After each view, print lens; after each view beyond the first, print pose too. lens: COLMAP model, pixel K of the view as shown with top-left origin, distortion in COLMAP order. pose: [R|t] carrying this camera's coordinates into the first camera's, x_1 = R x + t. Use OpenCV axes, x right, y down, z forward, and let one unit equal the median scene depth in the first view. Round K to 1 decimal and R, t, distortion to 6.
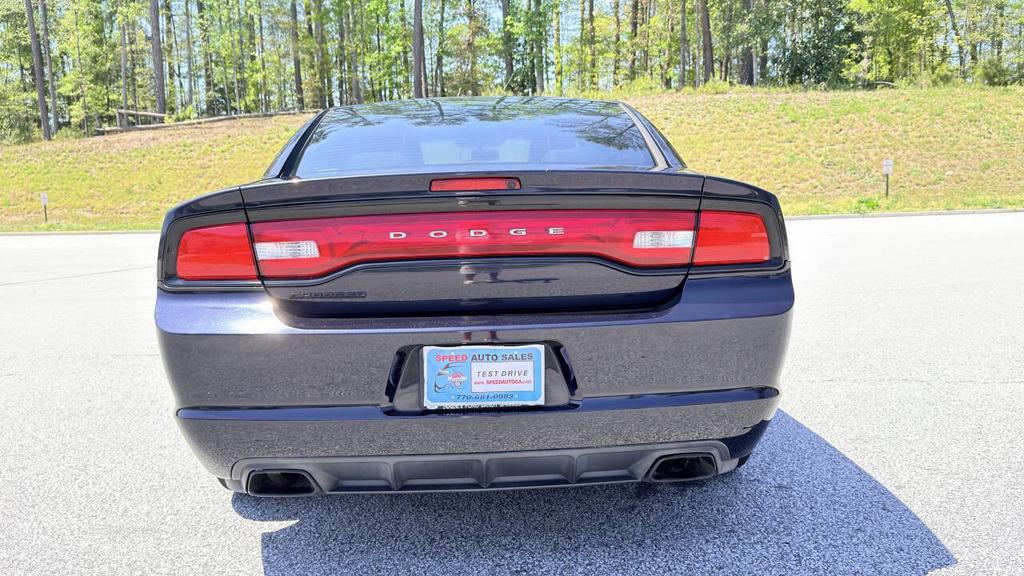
lens RADIAL K [[875.2, 0, 512.0], [0, 875.2, 288.0], [0, 0, 1]] dist [0.060554, -0.120780]
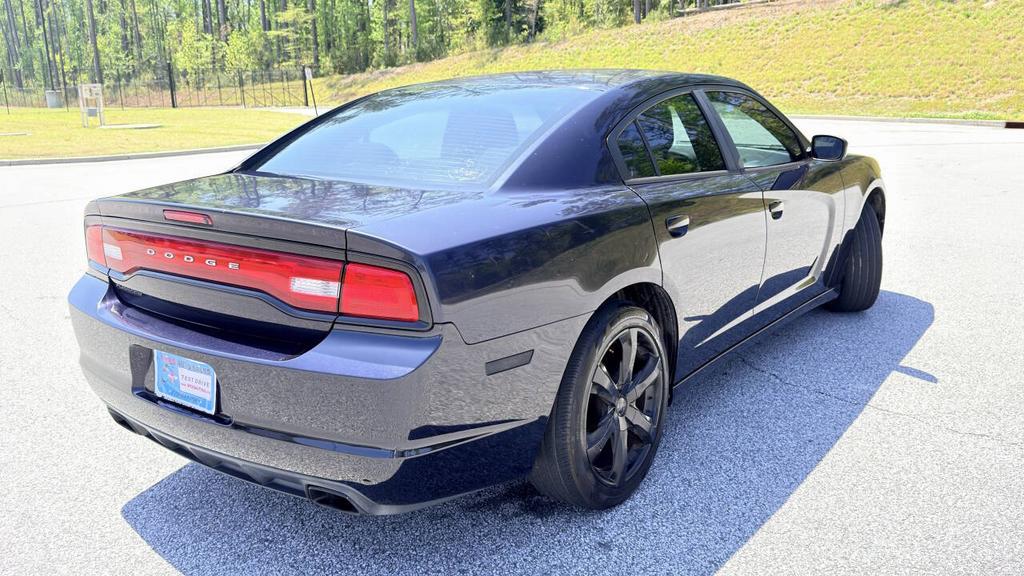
lens RADIAL K [[875.2, 0, 512.0], [0, 875.2, 288.0], [0, 0, 1]] dist [0.060554, -0.120780]
pose [[0.777624, 0.154526, -0.609444, 0.074916], [-0.064241, 0.983782, 0.167471, -0.018358], [0.625439, -0.091078, 0.774940, 0.026792]]
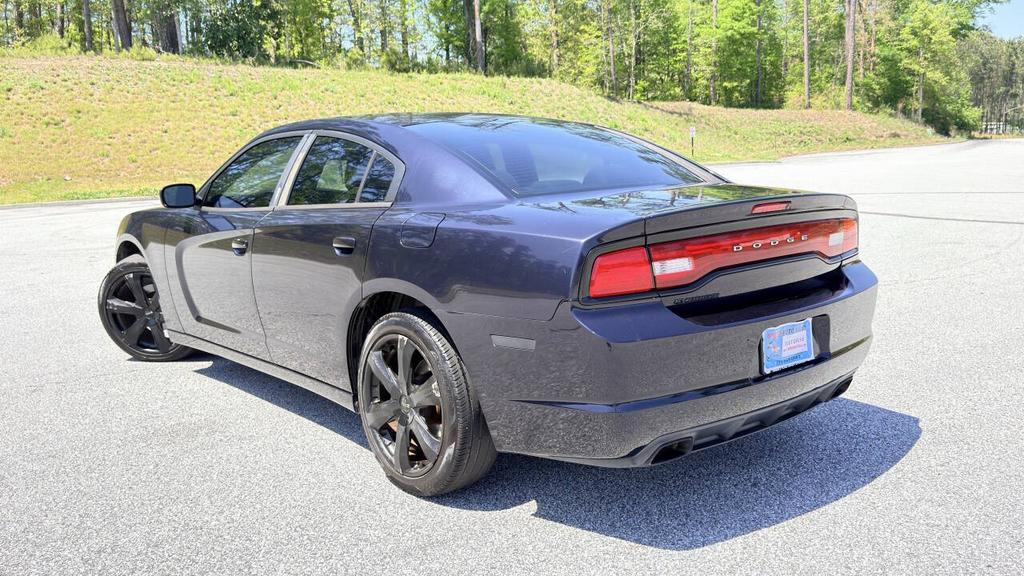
lens RADIAL K [[875.2, 0, 512.0], [0, 875.2, 288.0], [0, 0, 1]] dist [0.060554, -0.120780]
pose [[0.770292, -0.091284, 0.631124, -0.091792], [0.068263, 0.995818, 0.060717, -0.007711], [-0.634027, -0.003687, 0.773302, 0.014414]]
